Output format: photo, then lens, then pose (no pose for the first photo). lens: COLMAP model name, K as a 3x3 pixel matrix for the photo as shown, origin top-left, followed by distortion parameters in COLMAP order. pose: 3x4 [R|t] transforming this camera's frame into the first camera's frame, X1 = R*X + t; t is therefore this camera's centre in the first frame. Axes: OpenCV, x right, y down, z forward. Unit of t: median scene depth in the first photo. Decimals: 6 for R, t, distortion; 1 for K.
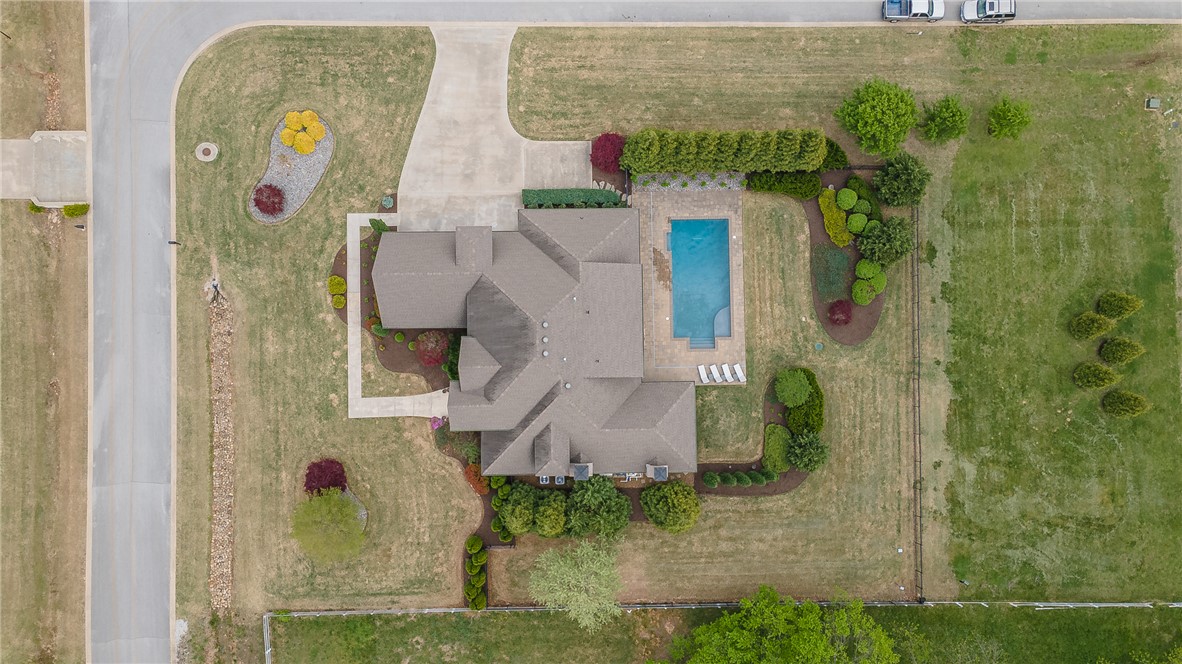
lens RADIAL K [[868.2, 0, 591.0], [0, 868.2, 332.0], [0, 0, 1]] dist [0.039718, 0.002461]
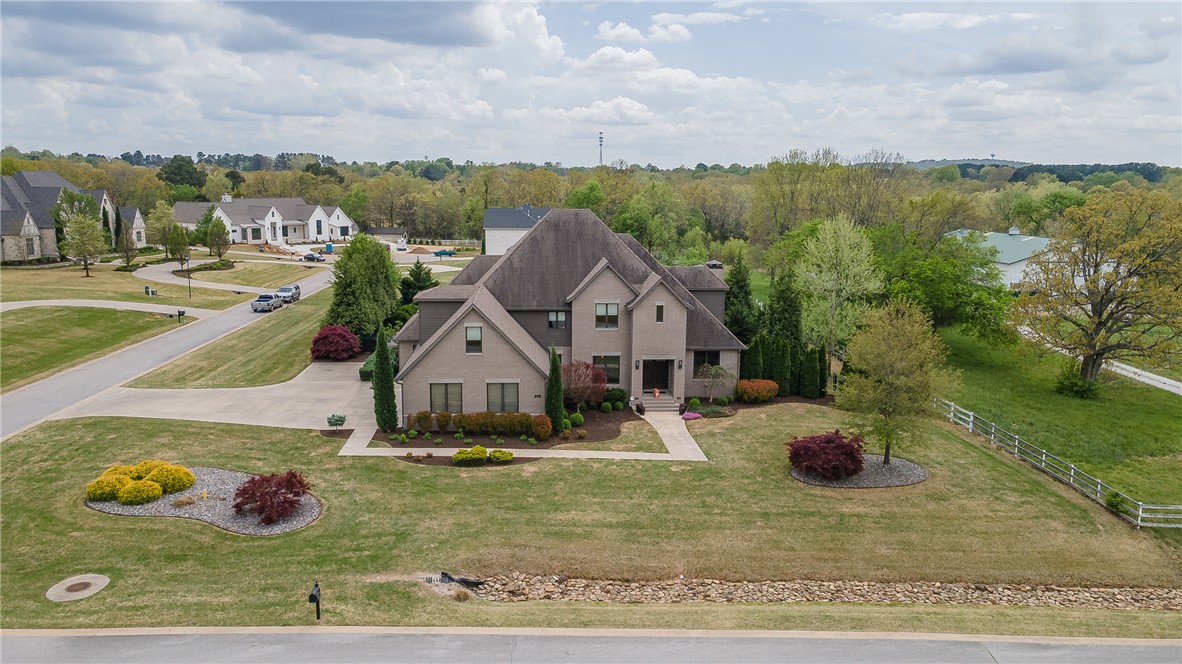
lens RADIAL K [[868.2, 0, 591.0], [0, 868.2, 332.0], [0, 0, 1]] dist [0.039718, 0.002461]
pose [[-0.056044, -0.182705, 0.981569, -0.804386], [0.996379, 0.052718, 0.066703, -0.019085], [-0.063934, 0.981753, 0.179089, 0.817193]]
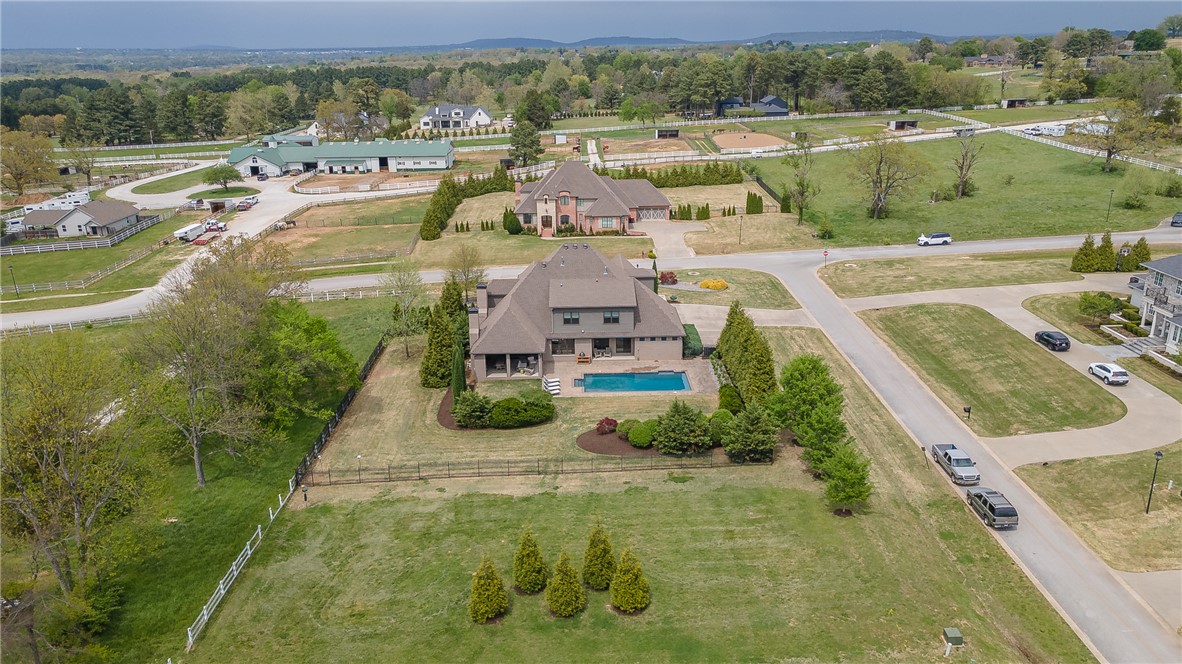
lens RADIAL K [[868.2, 0, 591.0], [0, 868.2, 332.0], [0, 0, 1]] dist [0.039718, 0.002461]
pose [[0.010081, 0.305526, -0.952130, 1.182644], [-0.997488, 0.069844, 0.011851, -0.021443], [0.070121, 0.949619, 0.305463, 0.588669]]
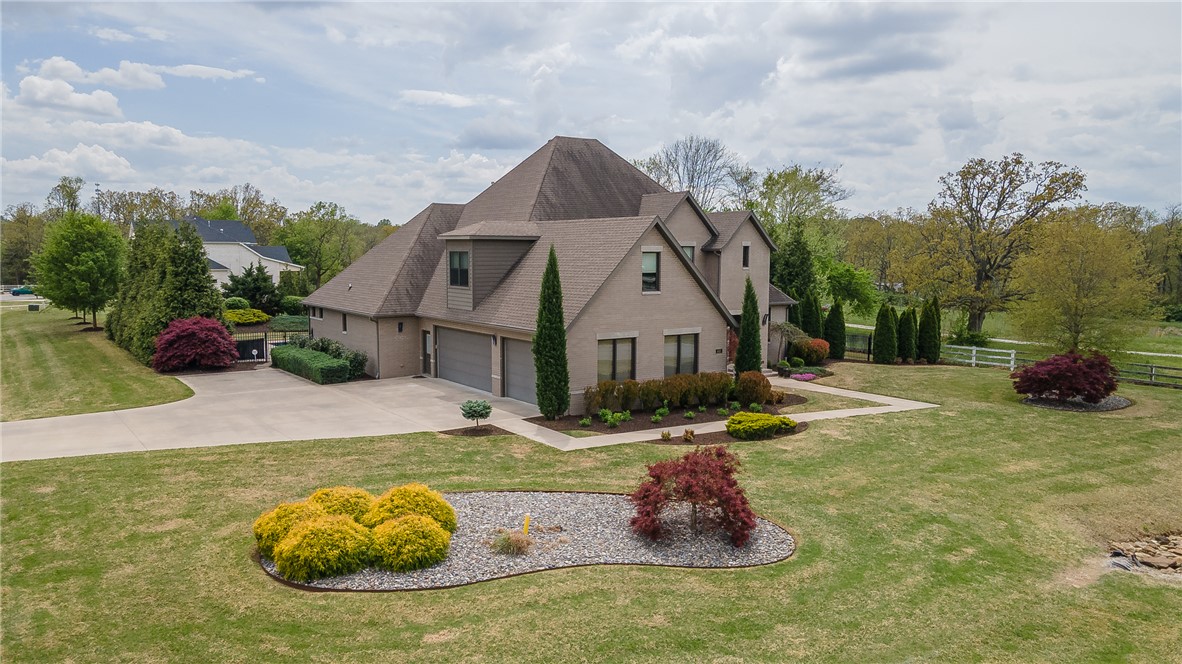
lens RADIAL K [[868.2, 0, 591.0], [0, 868.2, 332.0], [0, 0, 1]] dist [0.039718, 0.002461]
pose [[-0.558509, -0.092647, 0.824308, -0.540093], [0.827671, 0.003688, 0.561202, -0.305193], [-0.055033, 0.995692, 0.074621, 0.931972]]
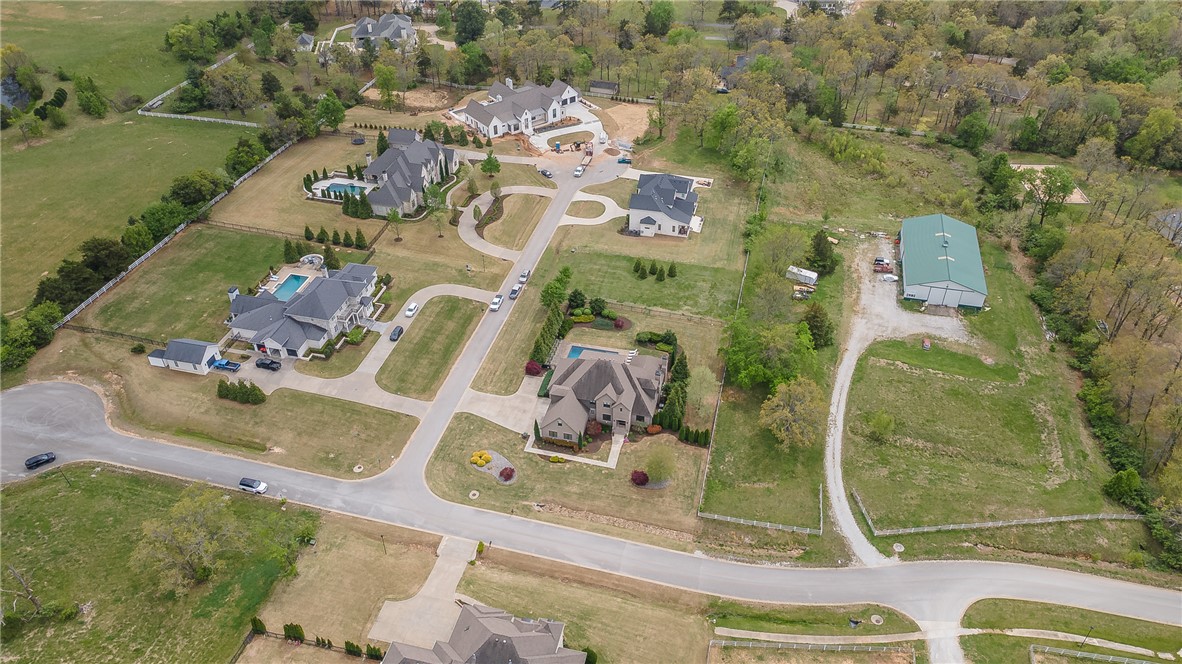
lens RADIAL K [[868.2, 0, 591.0], [0, 868.2, 332.0], [0, 0, 1]] dist [0.039718, 0.002461]
pose [[0.249721, -0.602312, 0.758195, -1.705086], [0.967183, 0.193043, -0.165200, 0.328172], [-0.046863, 0.774567, 0.630753, -0.608165]]
